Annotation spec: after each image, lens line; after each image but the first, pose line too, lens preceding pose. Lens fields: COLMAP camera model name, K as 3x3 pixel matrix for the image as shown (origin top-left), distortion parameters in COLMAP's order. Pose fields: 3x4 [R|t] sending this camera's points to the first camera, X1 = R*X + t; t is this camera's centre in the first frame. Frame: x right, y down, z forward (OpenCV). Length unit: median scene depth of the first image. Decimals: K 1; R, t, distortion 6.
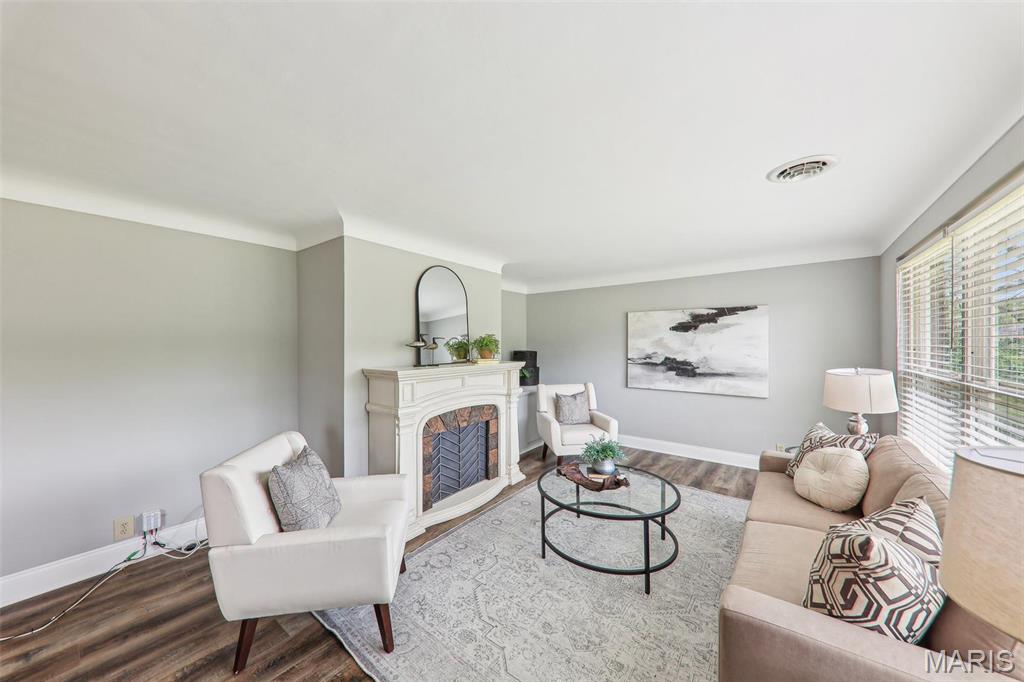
lens RADIAL K [[358.5, 0, 511.1], [0, 358.5, 342.8], [0, 0, 1]] dist [0.001171, -0.000105]
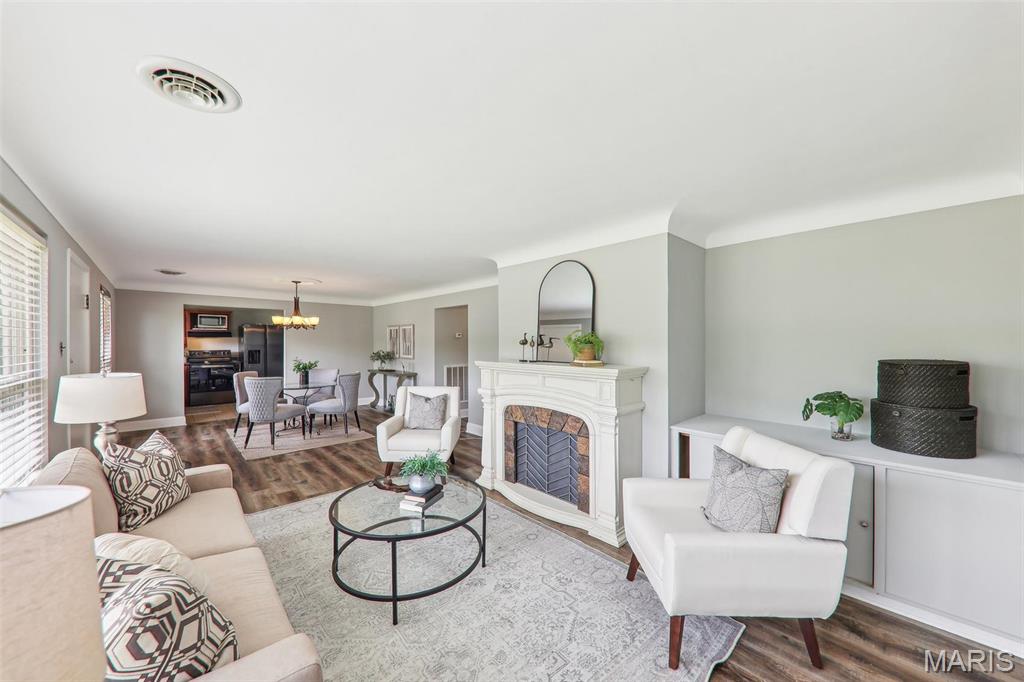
lens RADIAL K [[368.2, 0, 490.9], [0, 368.2, 343.1], [0, 0, 1]] dist [0.001193, 0.000022]
pose [[-0.192780, 0.010491, -0.981186, 0.656841], [0.001050, 0.999944, 0.010486, -0.002979], [0.981242, 0.000991, -0.192780, 0.798430]]
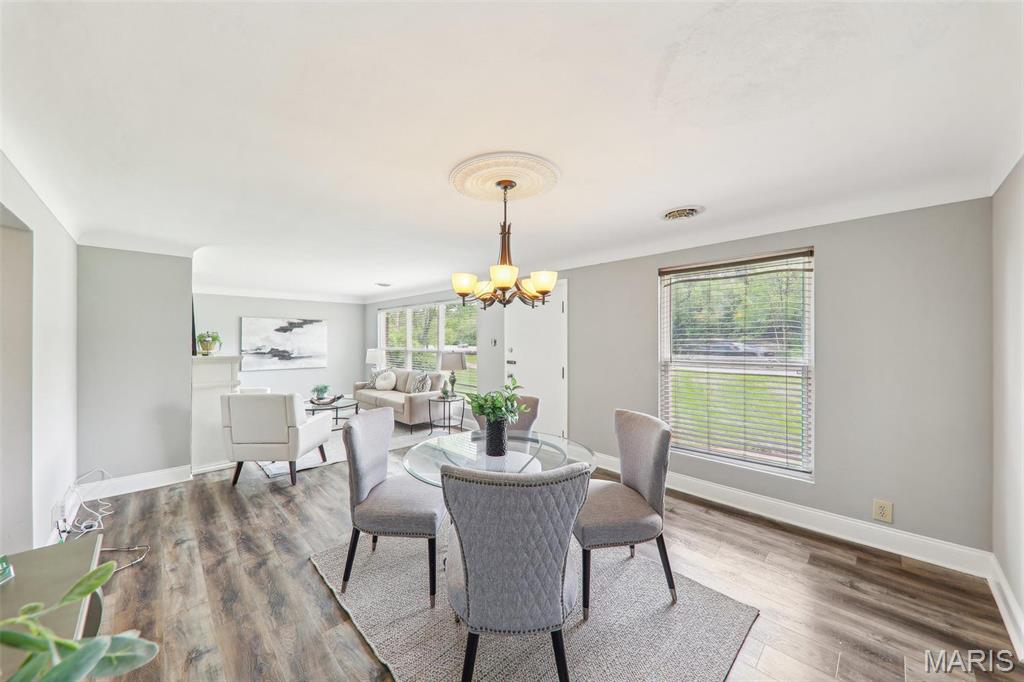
lens RADIAL K [[361.2, 0, 486.5], [0, 361.2, 335.9], [0, 0, 1]] dist [-0.001360, -0.000122]
pose [[0.176682, 0.014445, 0.984162, -1.008233], [0.002343, 0.999883, -0.015096, 0.012483], [-0.984265, 0.004973, 0.176628, -0.205001]]
